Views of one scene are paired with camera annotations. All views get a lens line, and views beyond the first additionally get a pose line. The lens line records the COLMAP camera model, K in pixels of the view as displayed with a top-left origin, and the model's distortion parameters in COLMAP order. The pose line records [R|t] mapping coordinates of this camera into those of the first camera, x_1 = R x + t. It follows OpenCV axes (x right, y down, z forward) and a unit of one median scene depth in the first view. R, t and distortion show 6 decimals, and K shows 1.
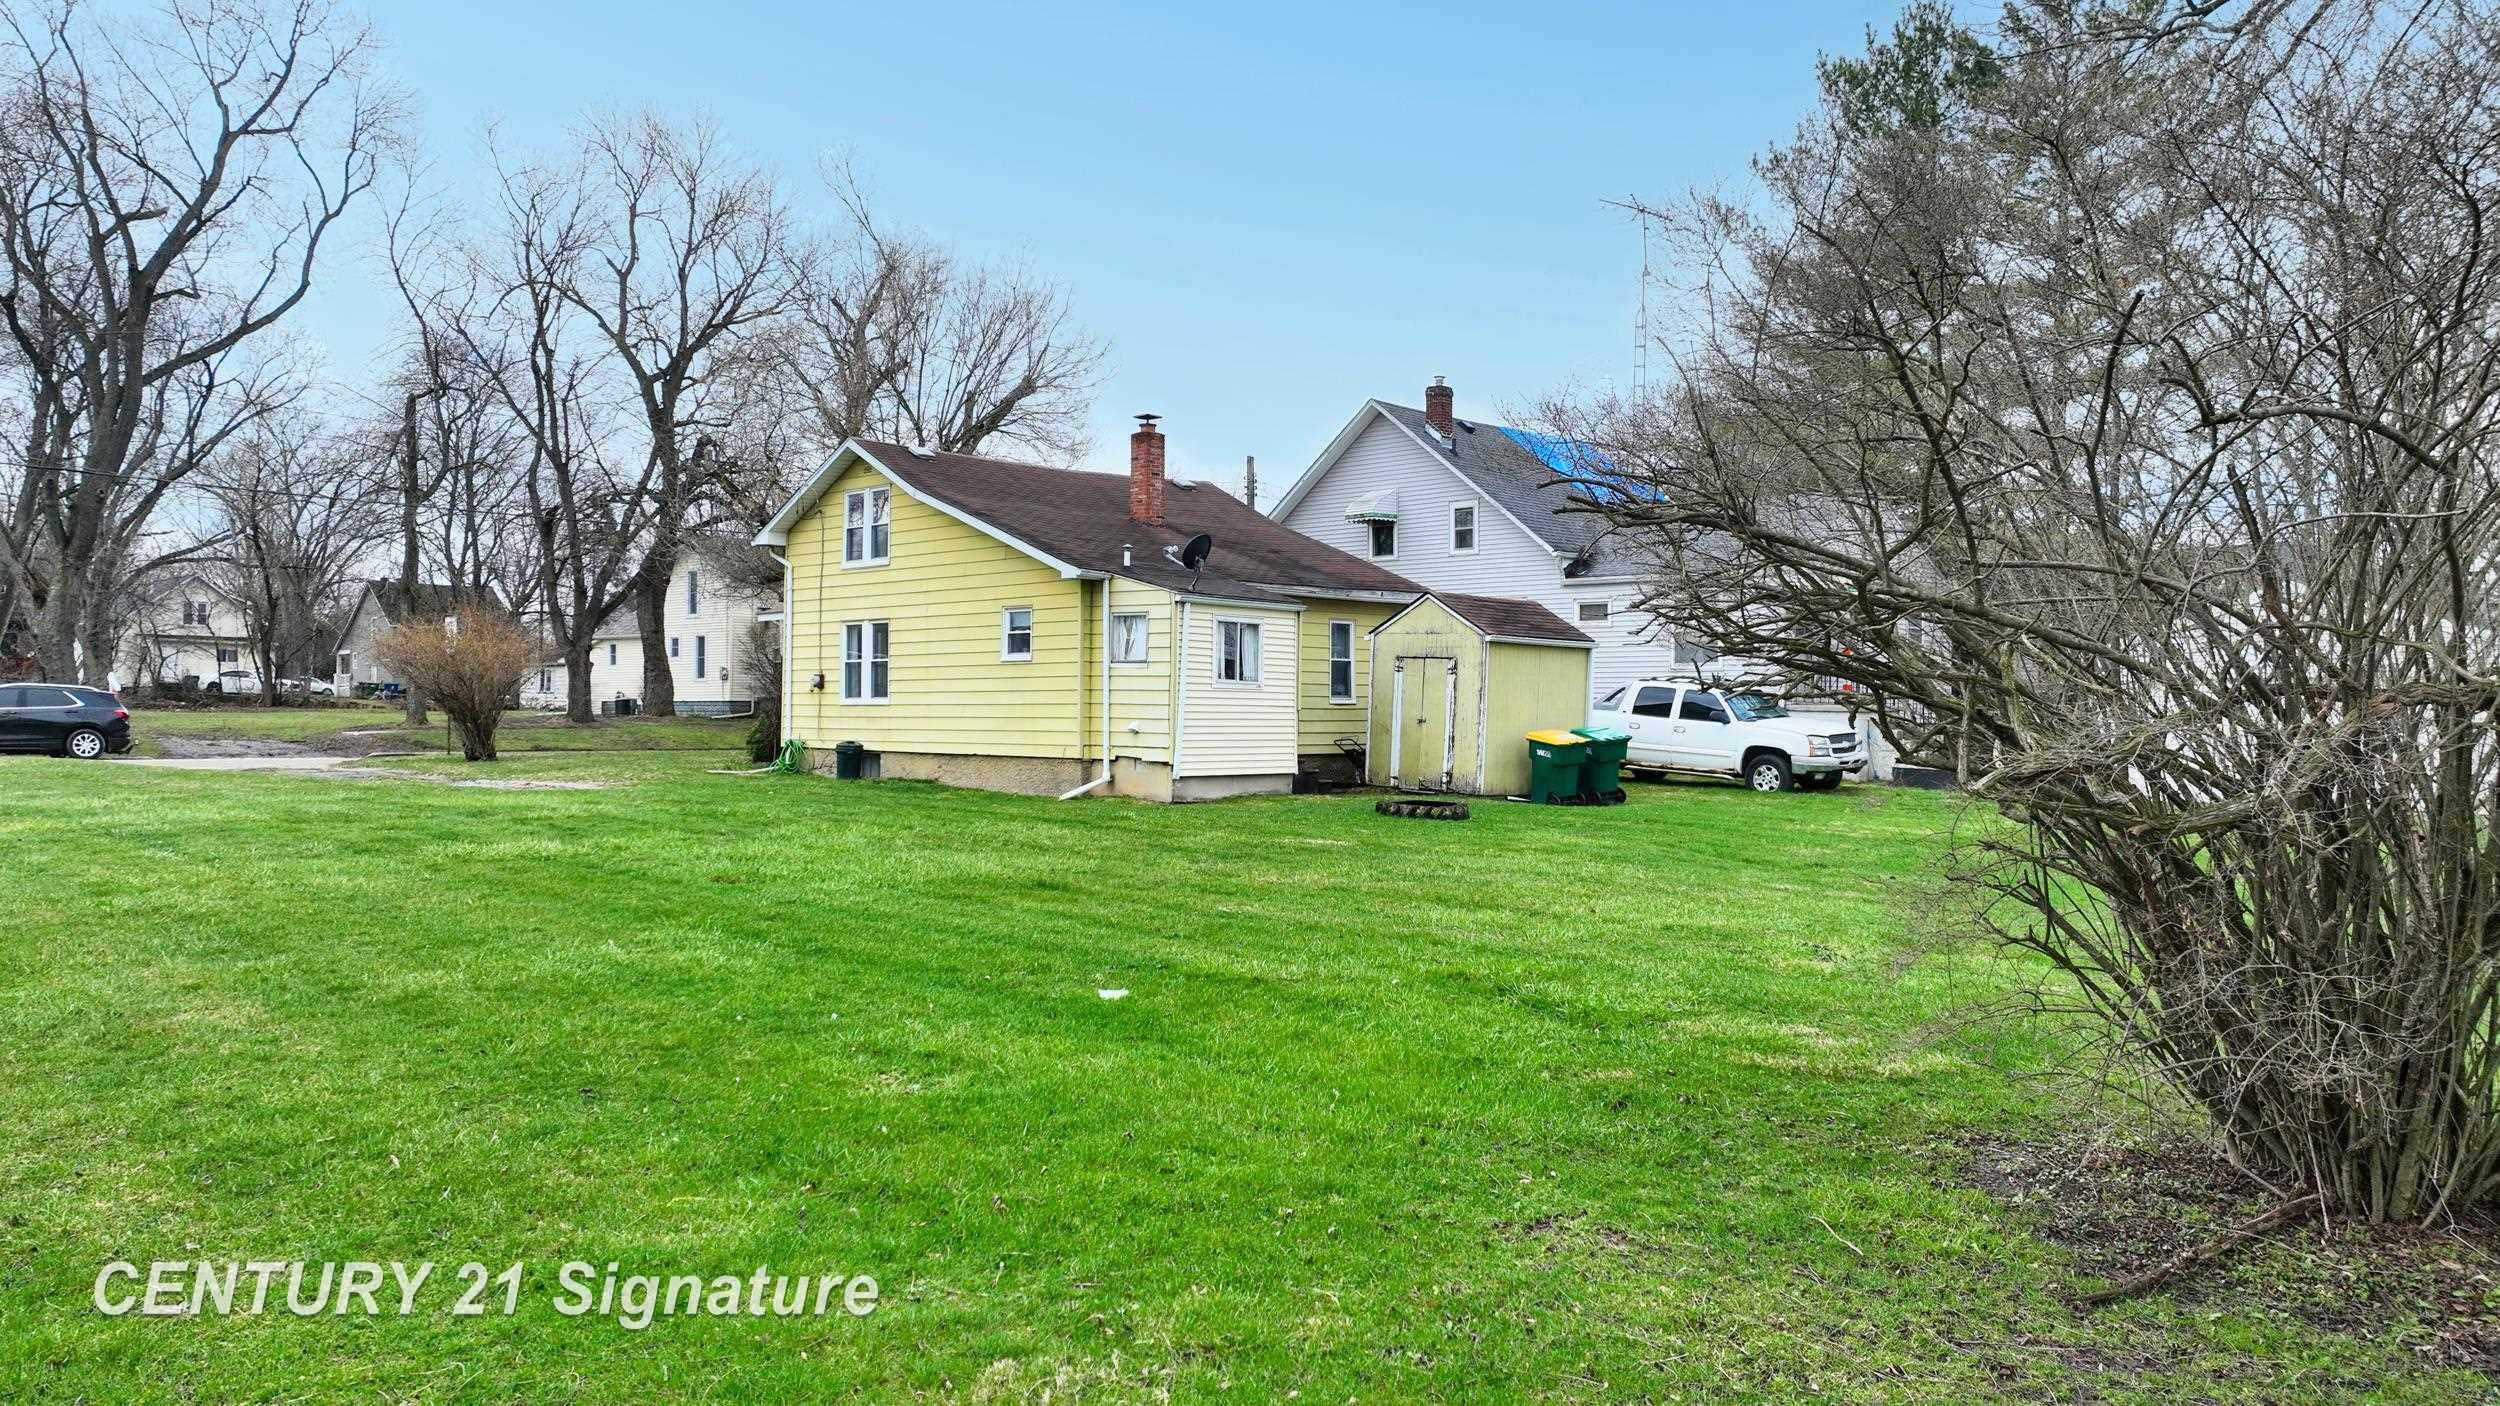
lens RADIAL K [[1799.0, 0, 1264.8], [0, 1799.0, 698.7], [0, 0, 1]] dist [0.008836, -0.003401]
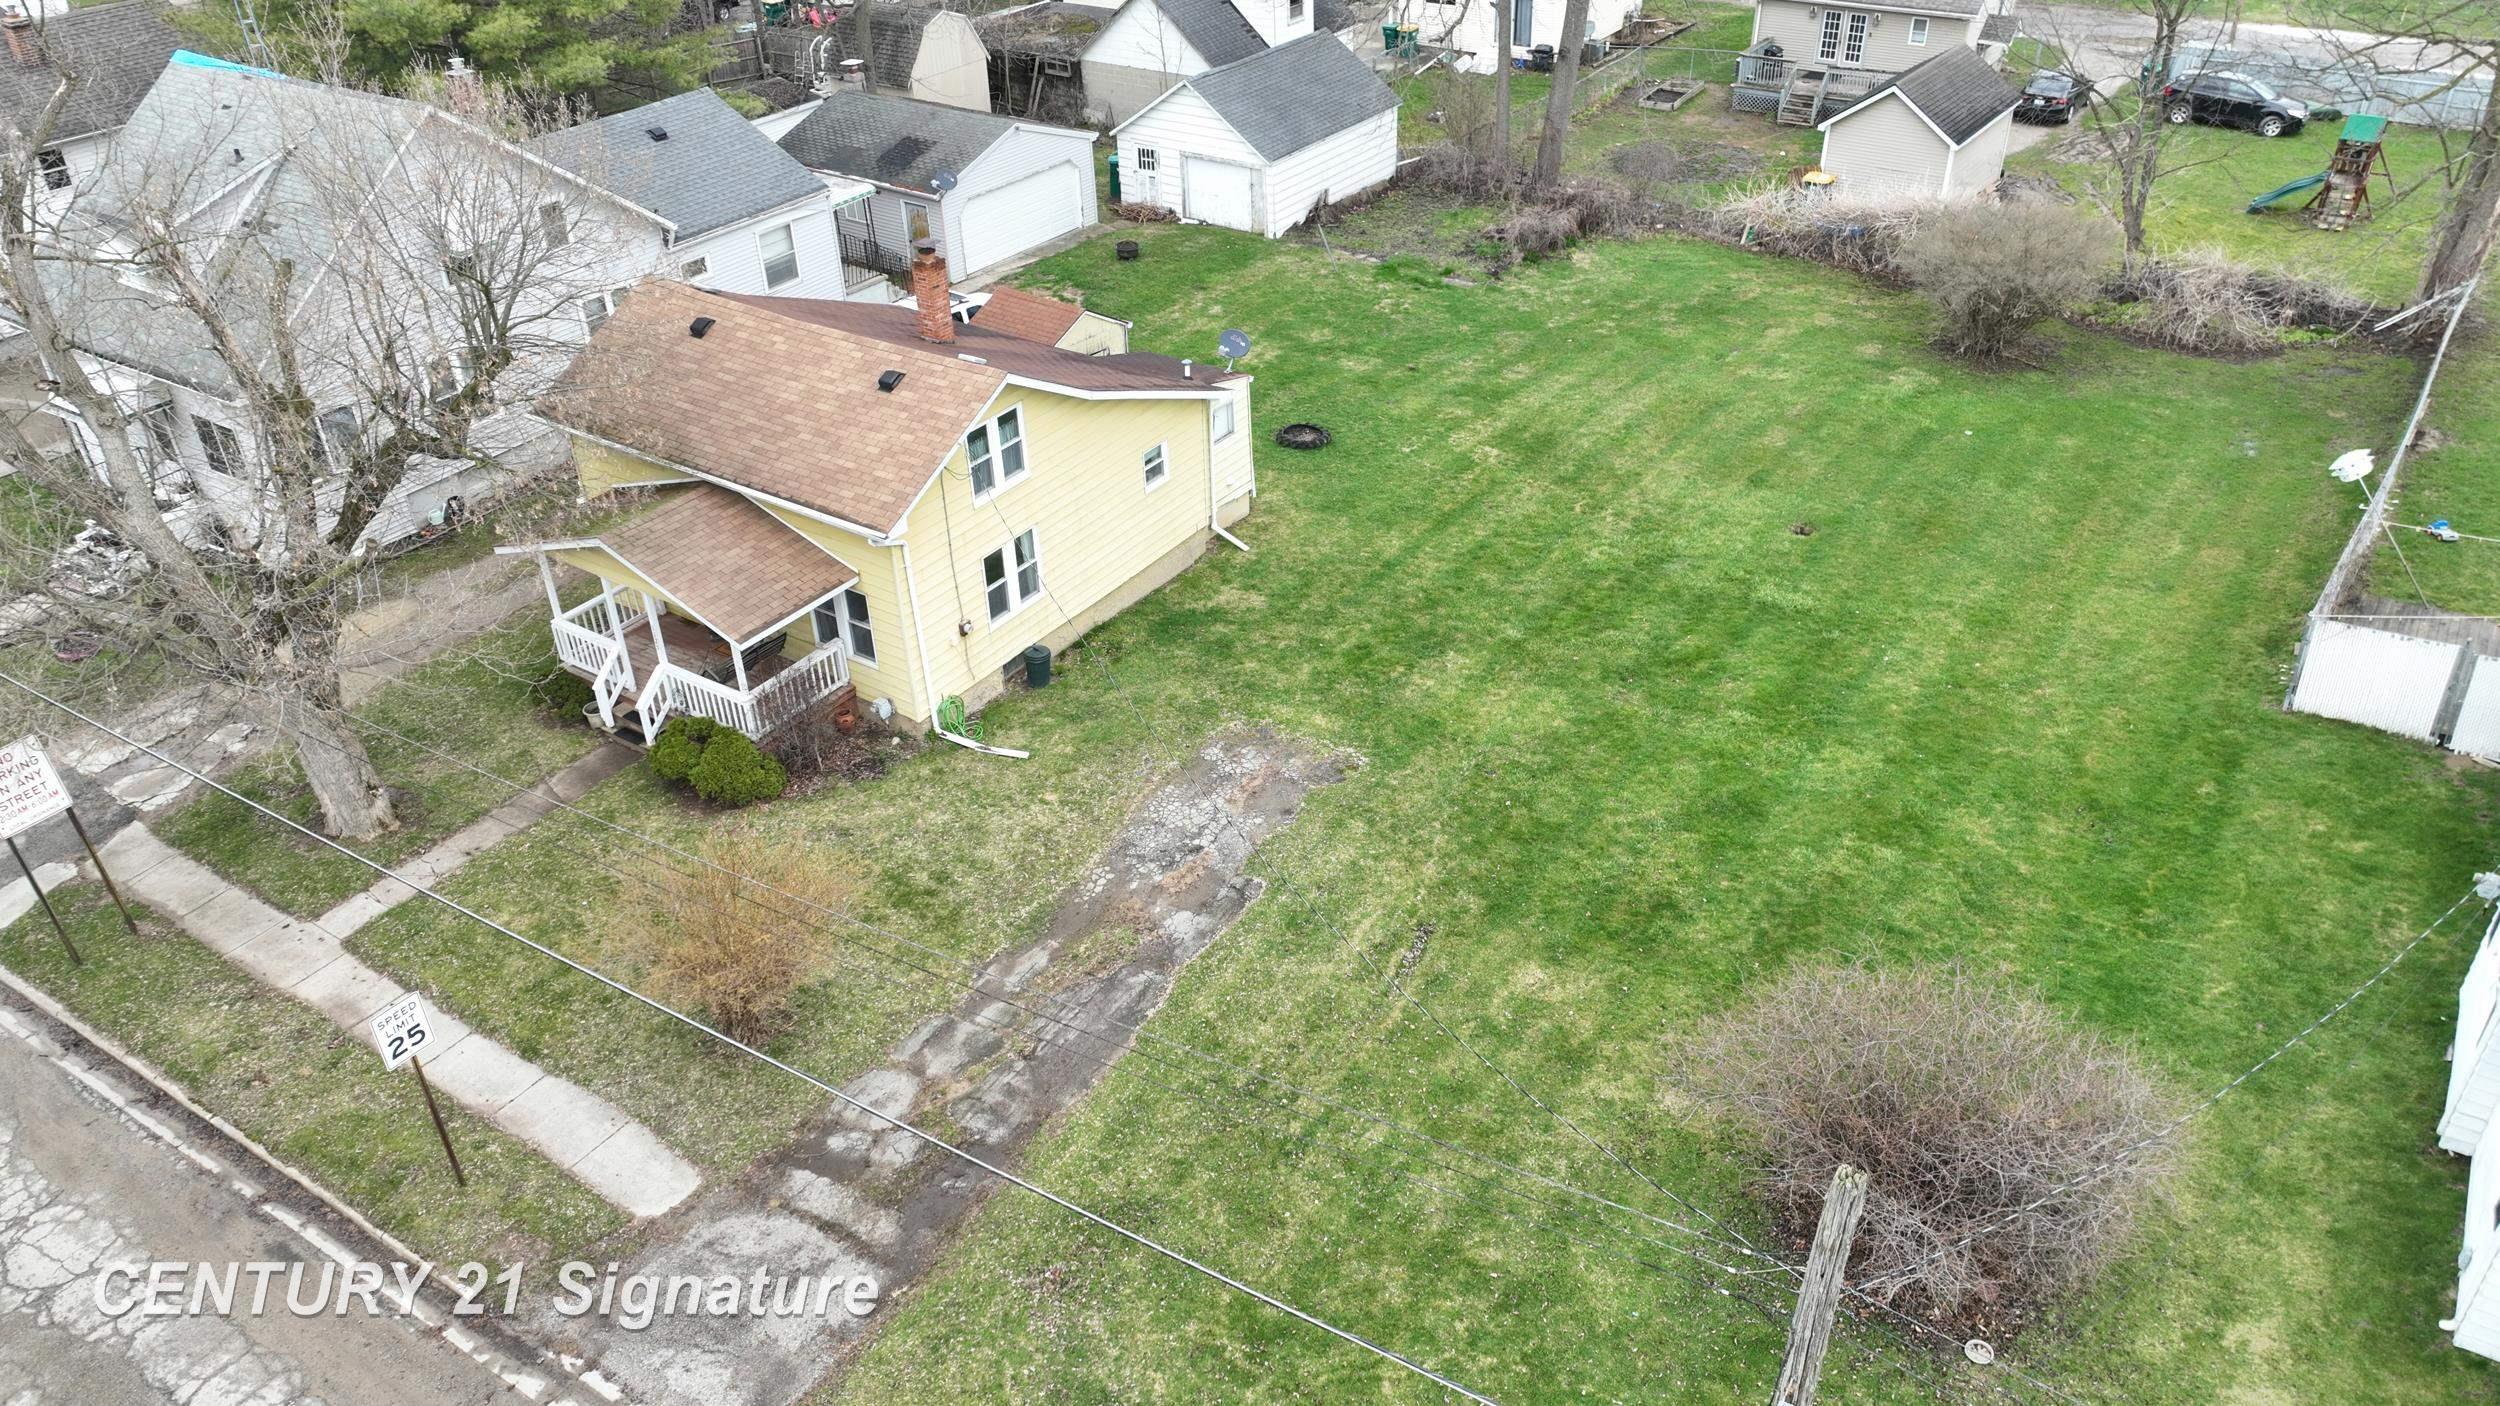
lens RADIAL K [[1799.0, 0, 1264.8], [0, 1799.0, 698.7], [0, 0, 1]] dist [0.008836, -0.003401]
pose [[-0.183326, -0.538471, 0.822460, -1.125401], [0.011748, 0.835380, 0.549548, -0.521039], [-0.982982, 0.110409, -0.146821, 1.032243]]
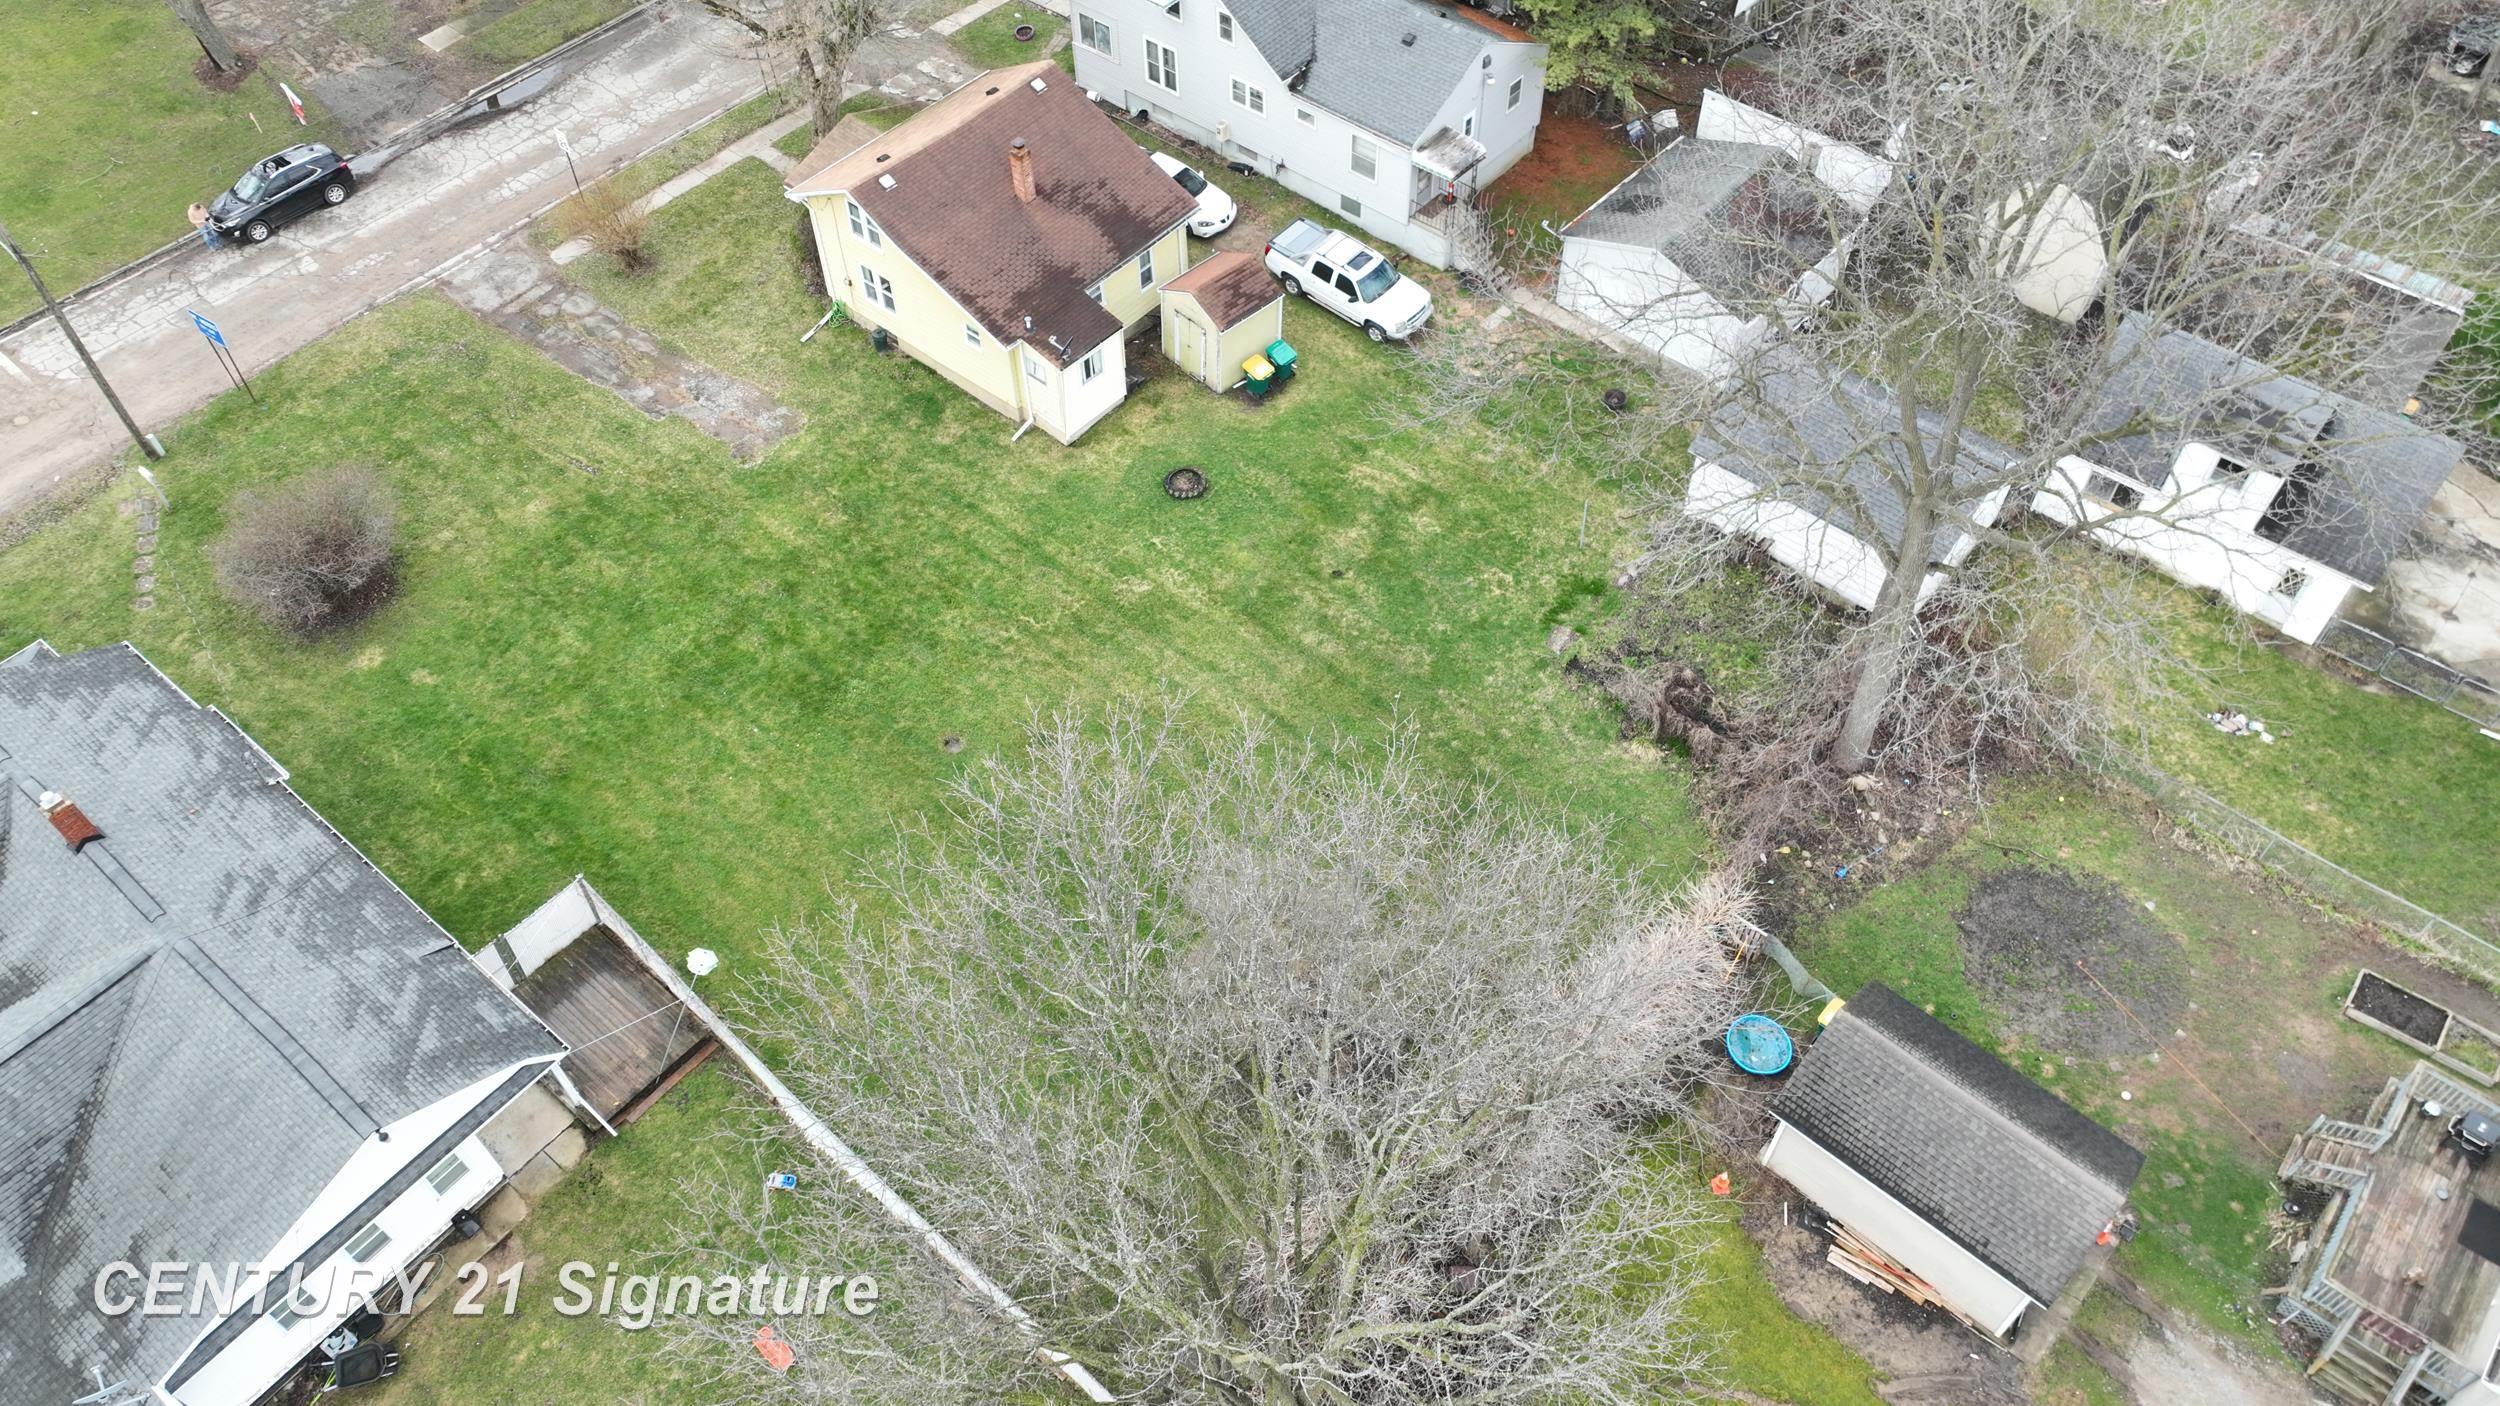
lens RADIAL K [[1799.0, 0, 1264.8], [0, 1799.0, 698.7], [0, 0, 1]] dist [0.008836, -0.003401]
pose [[0.997339, -0.066381, 0.030141, 0.079367], [0.017897, 0.623709, 0.781452, -1.166601], [-0.070673, -0.778833, 0.623237, -0.453632]]
